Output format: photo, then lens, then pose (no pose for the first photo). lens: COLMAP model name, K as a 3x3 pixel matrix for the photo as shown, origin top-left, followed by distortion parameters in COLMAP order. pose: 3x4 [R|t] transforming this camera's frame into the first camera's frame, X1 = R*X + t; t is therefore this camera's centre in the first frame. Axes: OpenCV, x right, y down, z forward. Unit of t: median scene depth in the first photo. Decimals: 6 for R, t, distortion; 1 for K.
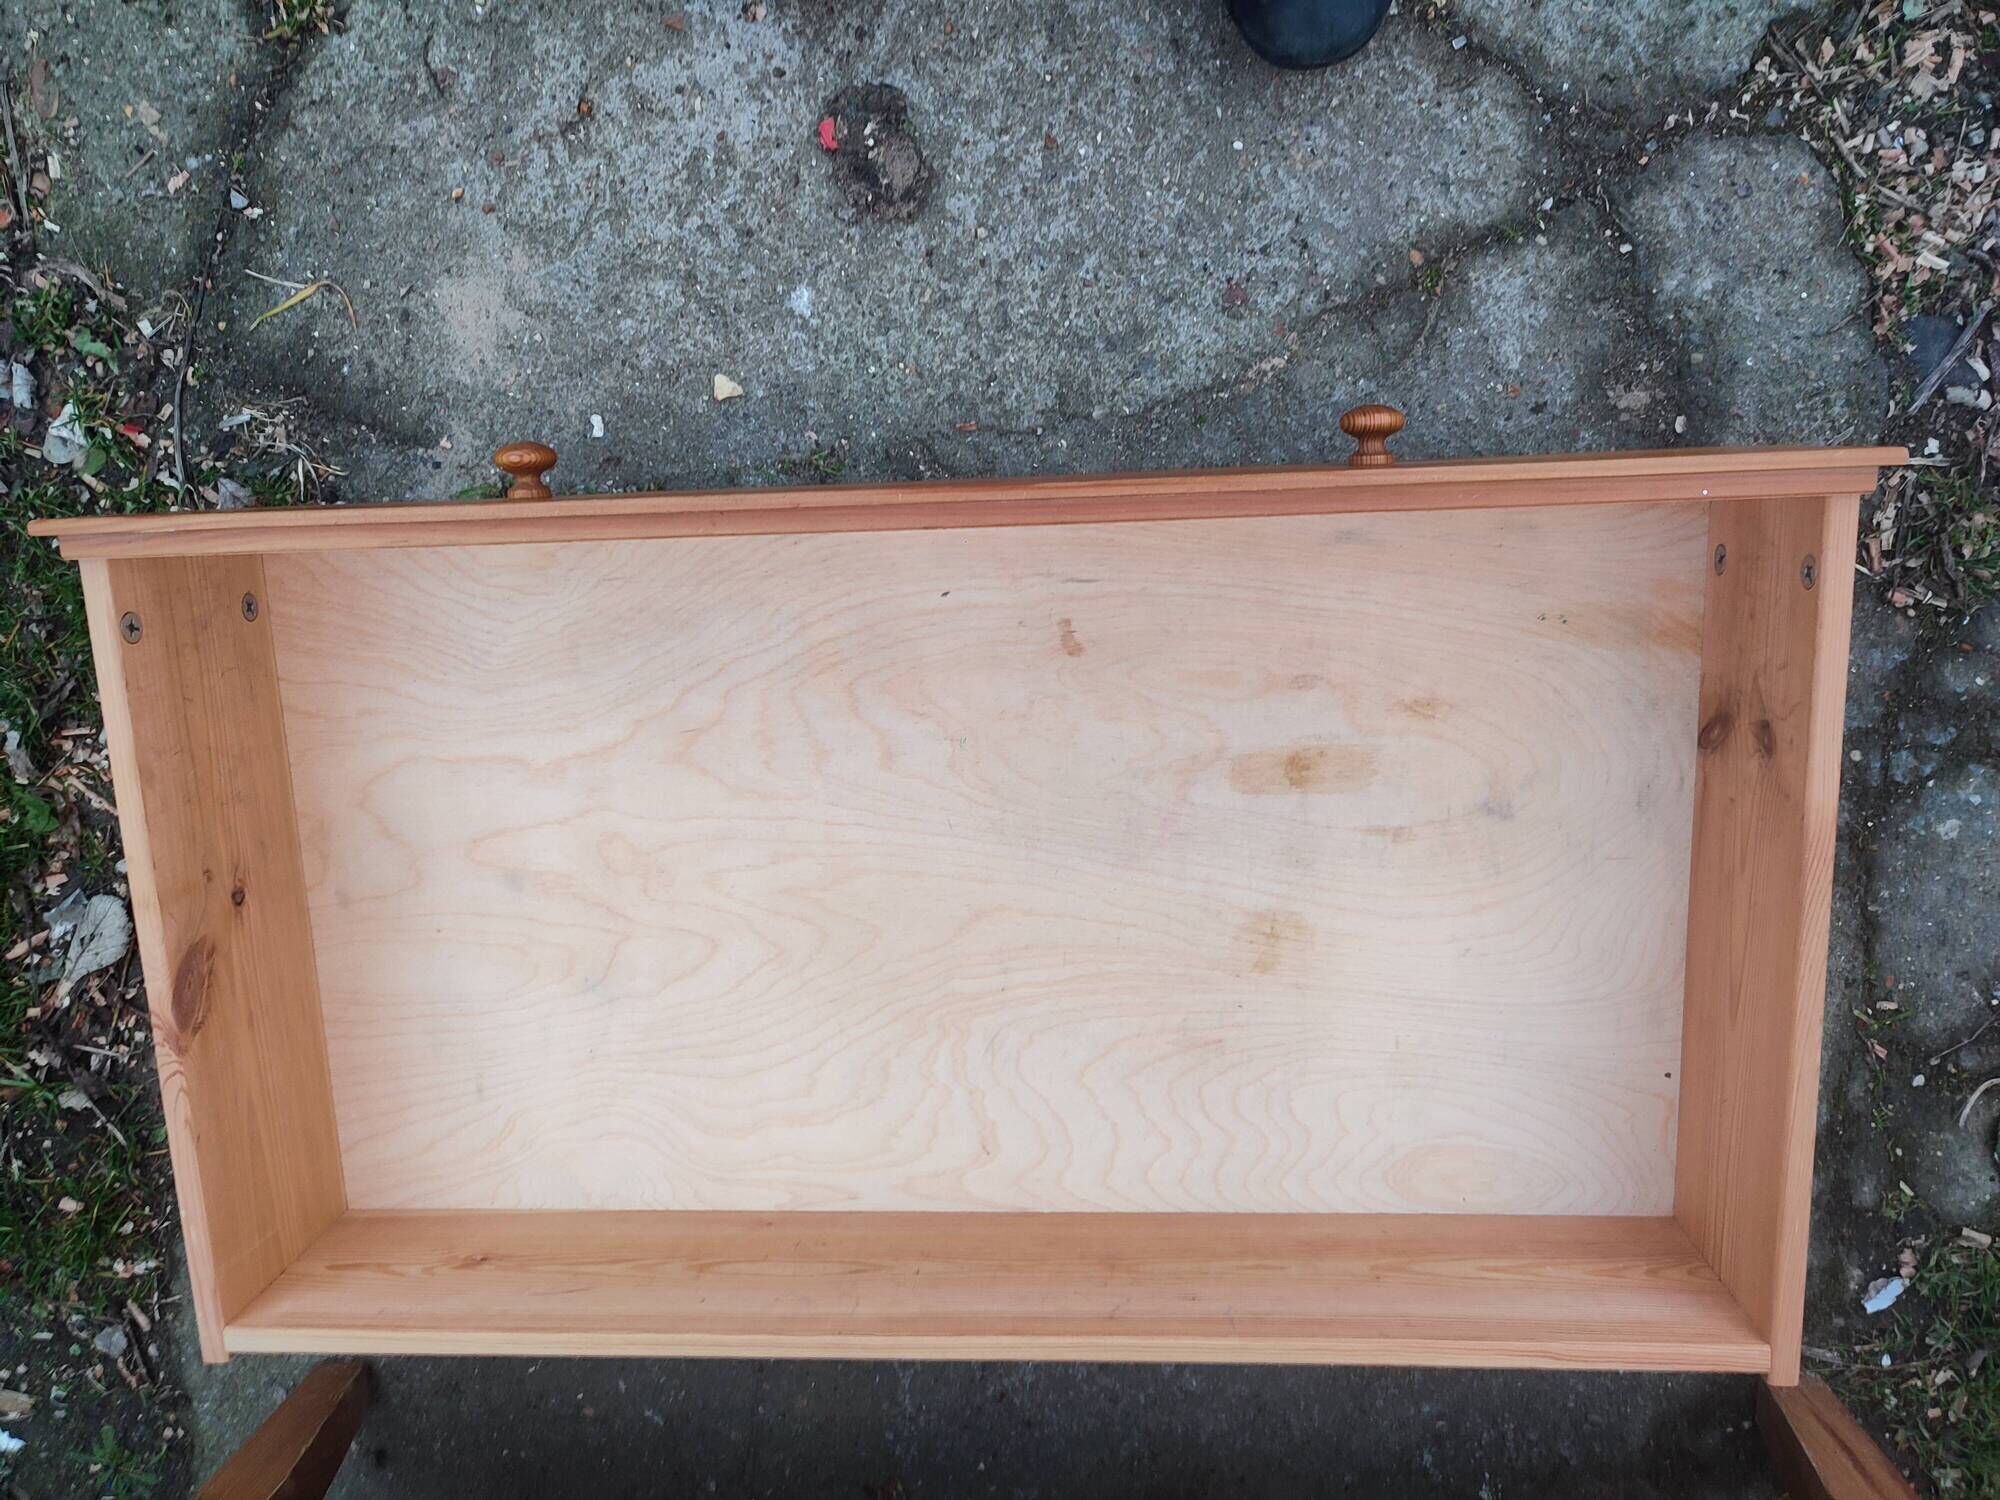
lens RADIAL K [[1484.9, 0, 998.5], [0, 1484.9, 746.8], [0, 0, 1]] dist [0.031763, -0.025771]
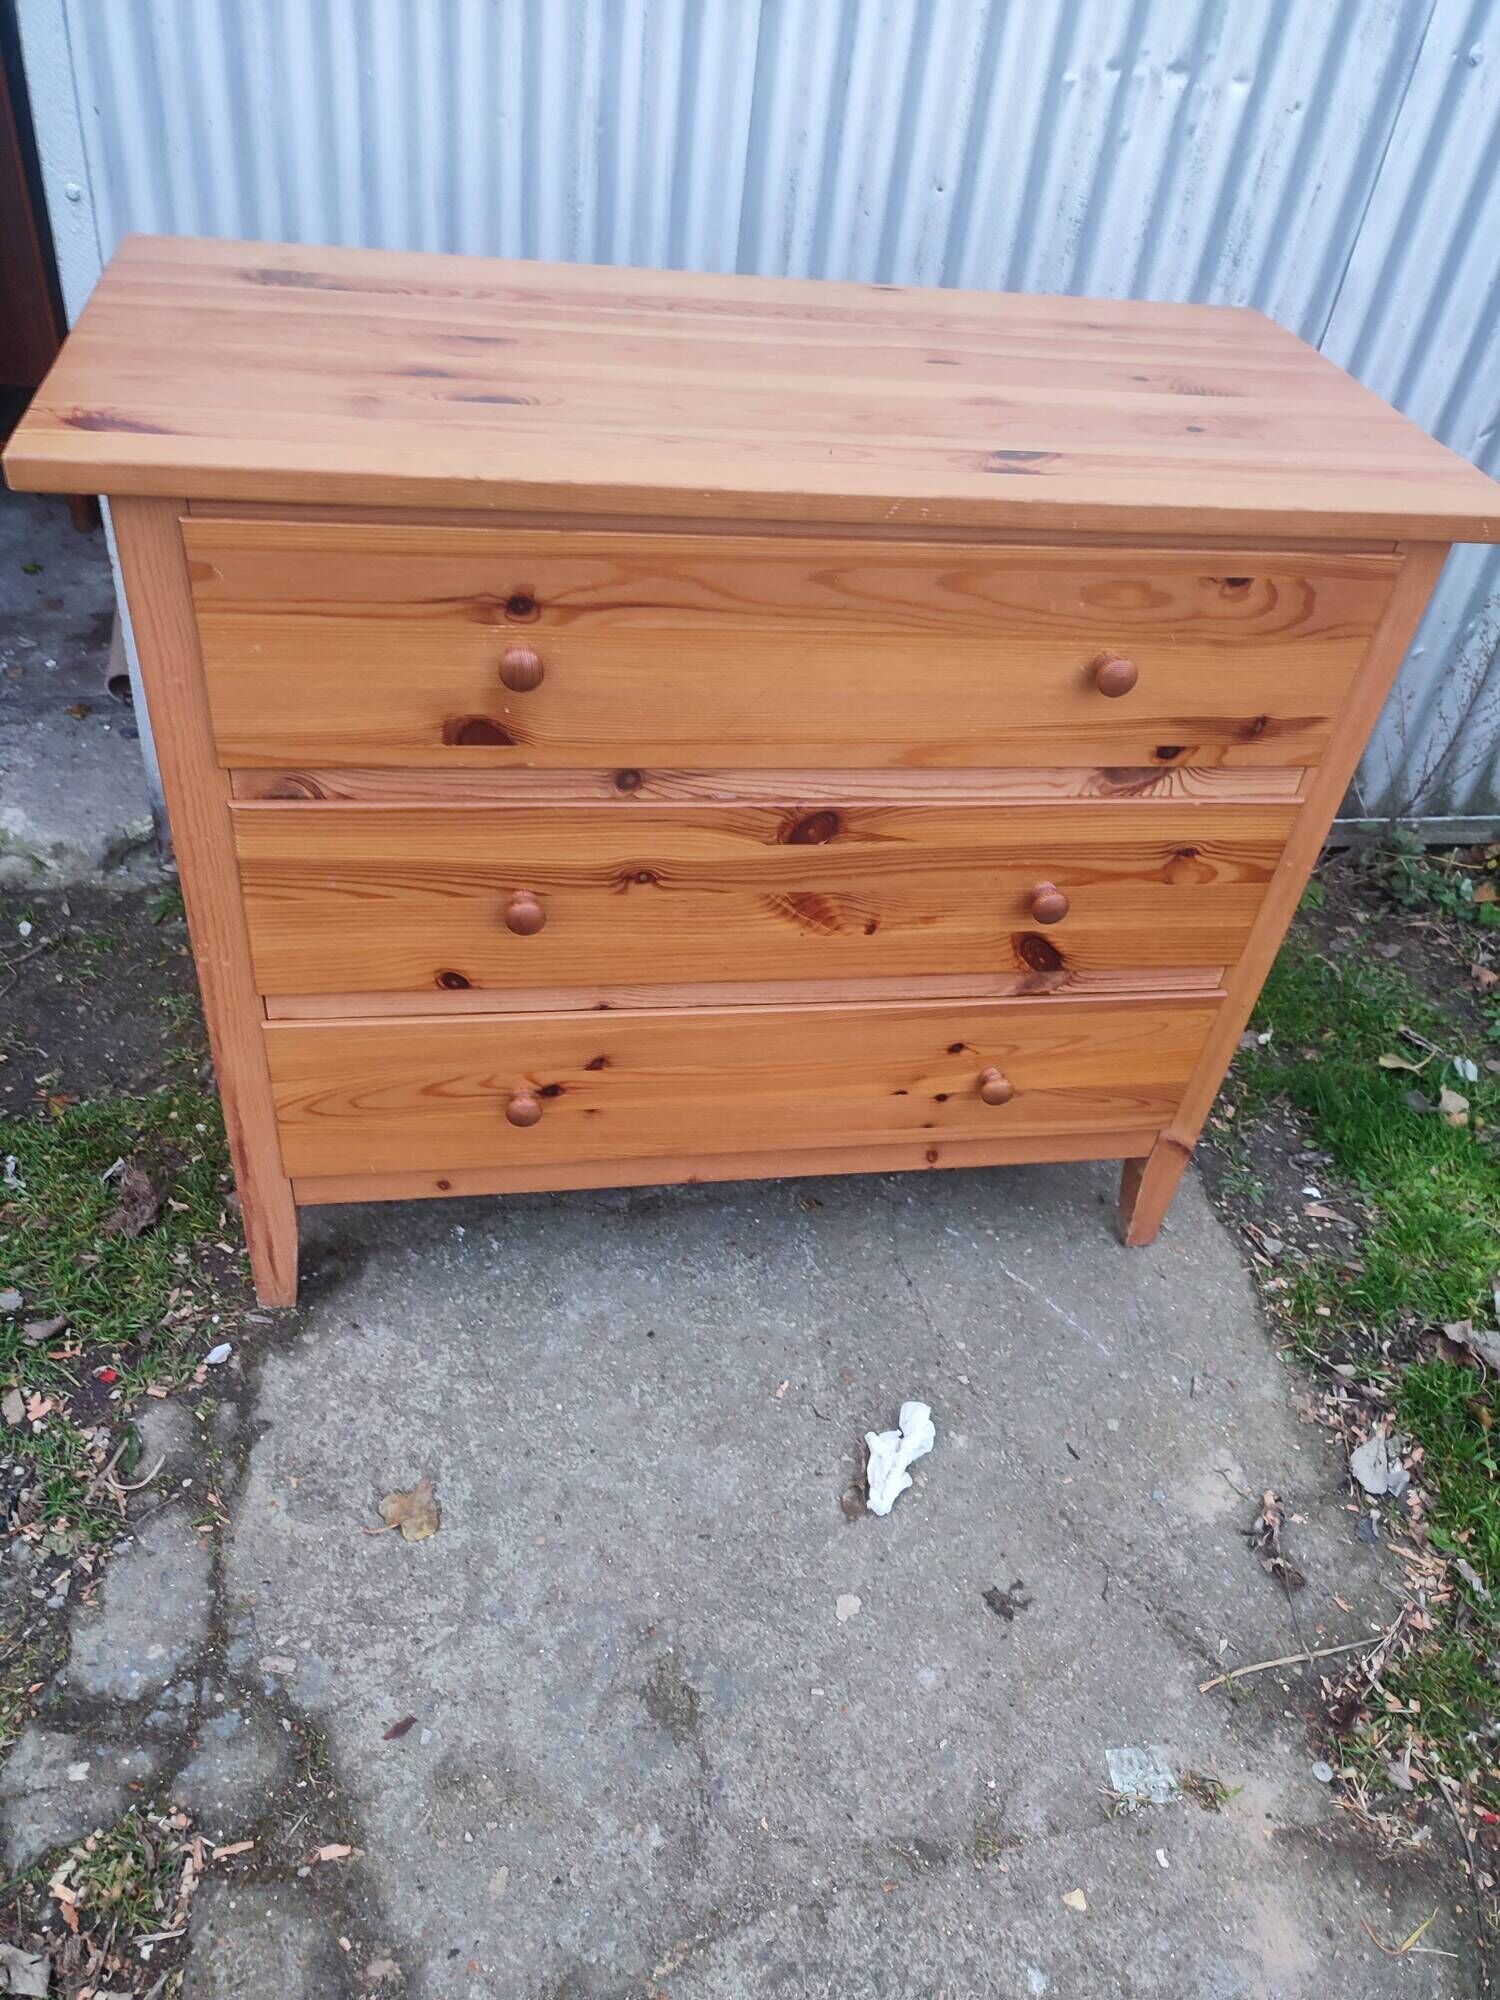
lens RADIAL K [[1484.9, 0, 752.0], [0, 1484.9, 1000.3], [0, 0, 1]] dist [0.031763, -0.025771]
pose [[-0.989617, 0.065802, -0.127783, 0.206168], [-0.132506, -0.762106, 0.633748, -0.420409], [-0.055682, 0.644100, 0.762912, -0.472883]]
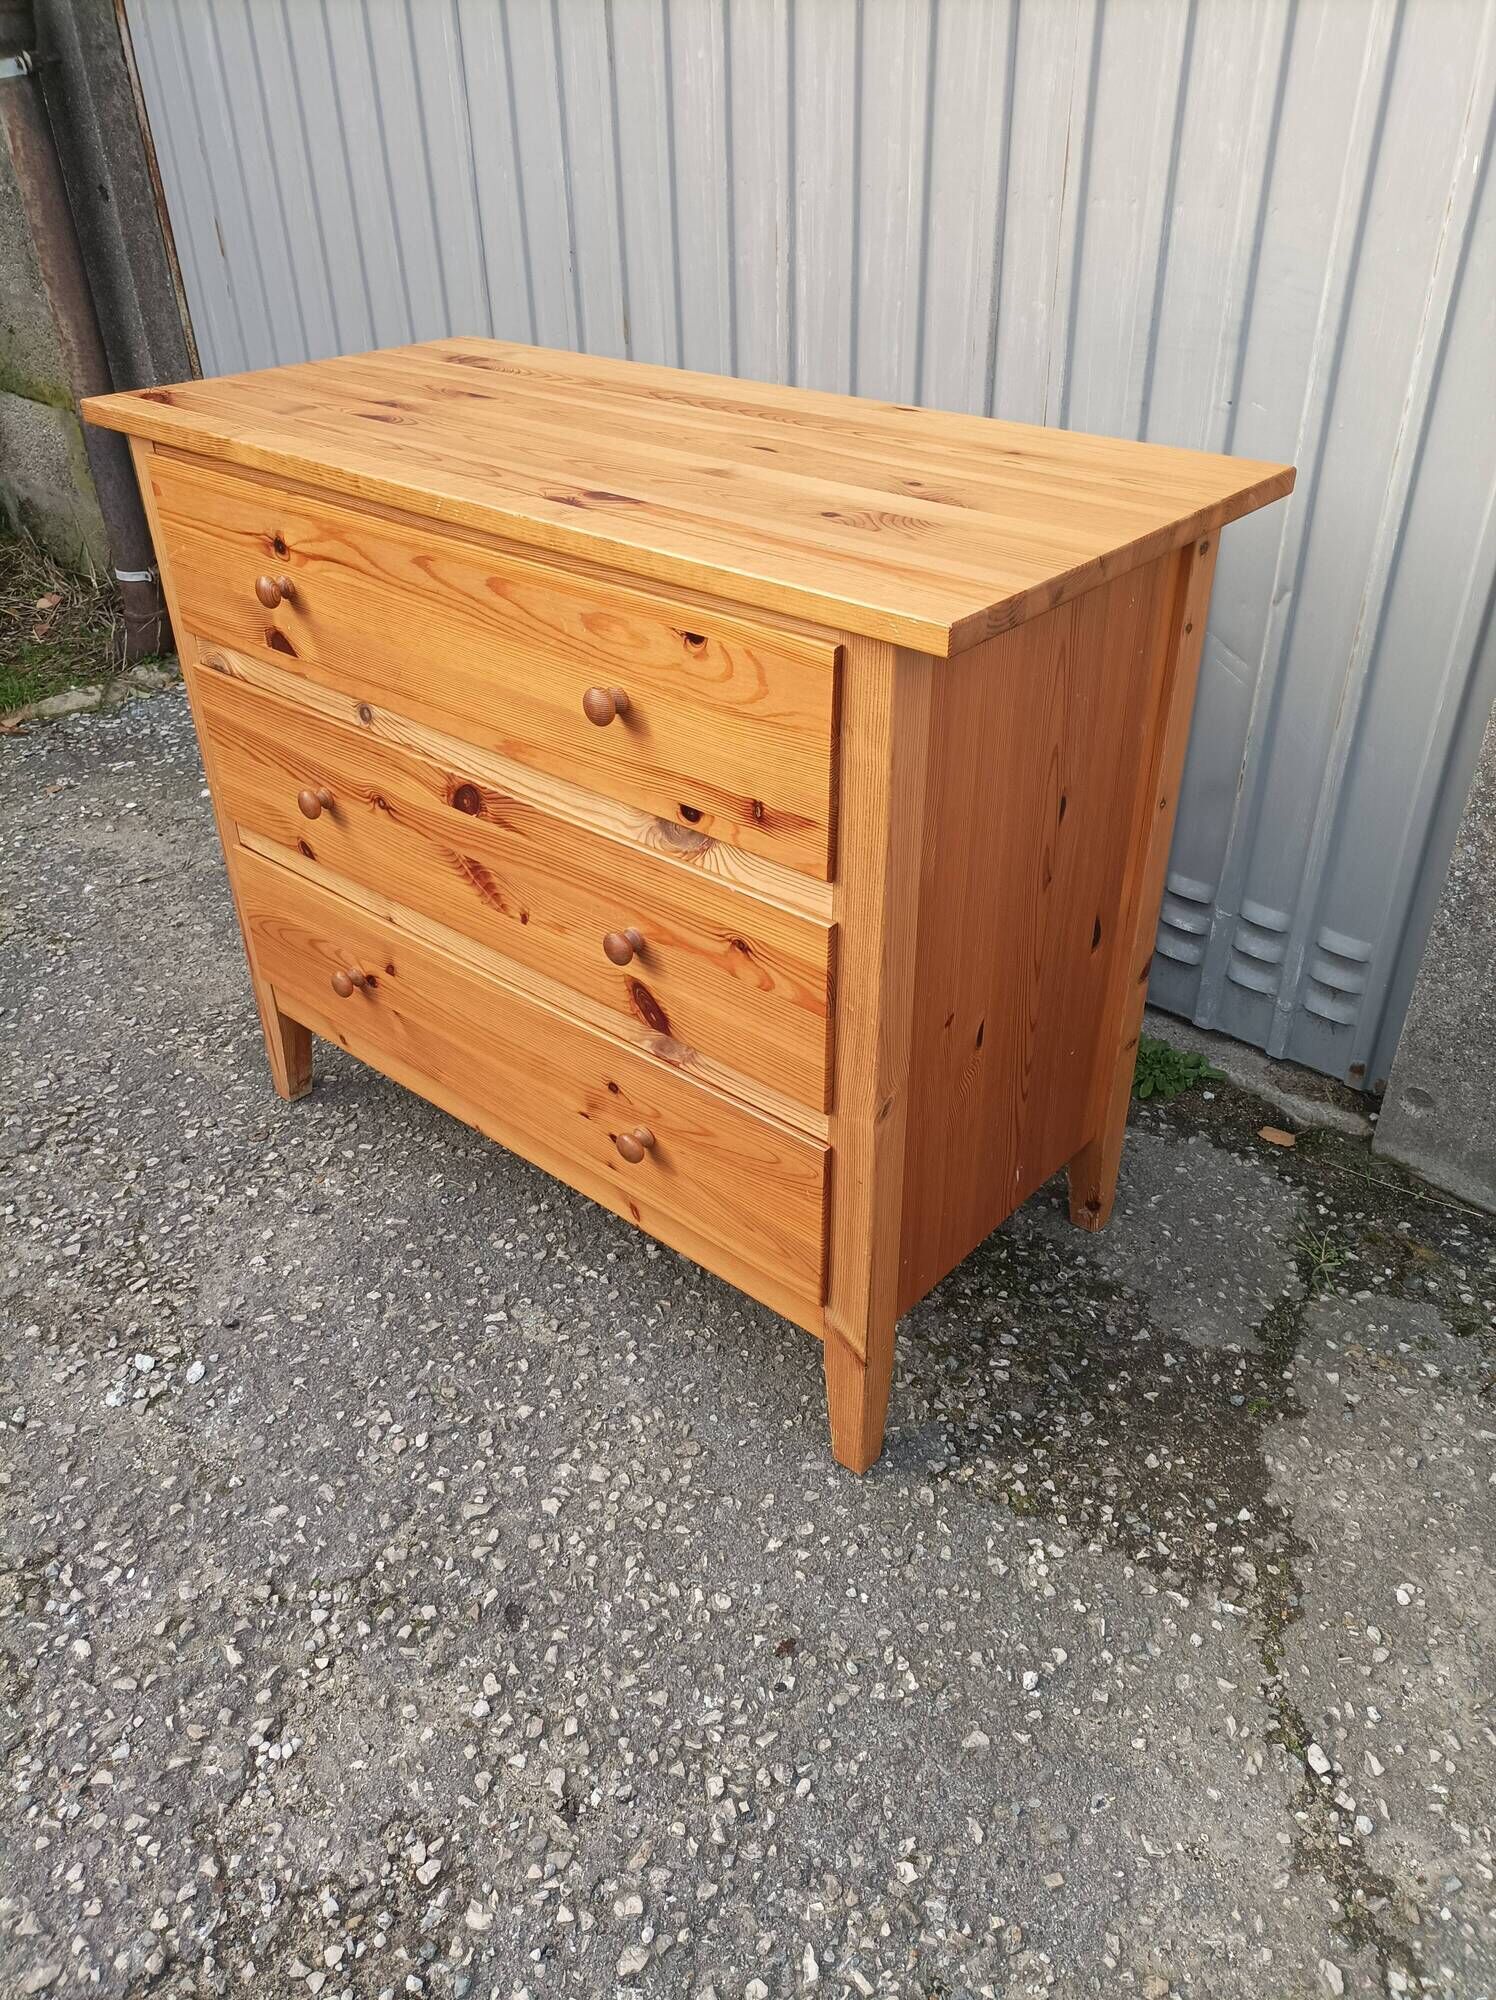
lens RADIAL K [[1484.9, 0, 751.7], [0, 1484.9, 1007.7], [0, 0, 1]] dist [0.031763, -0.025771]
pose [[-0.732606, -0.302567, 0.609706, -1.232030], [0.660127, -0.534165, 0.528110, -0.195305], [0.165895, 0.789380, 0.591065, -0.245189]]
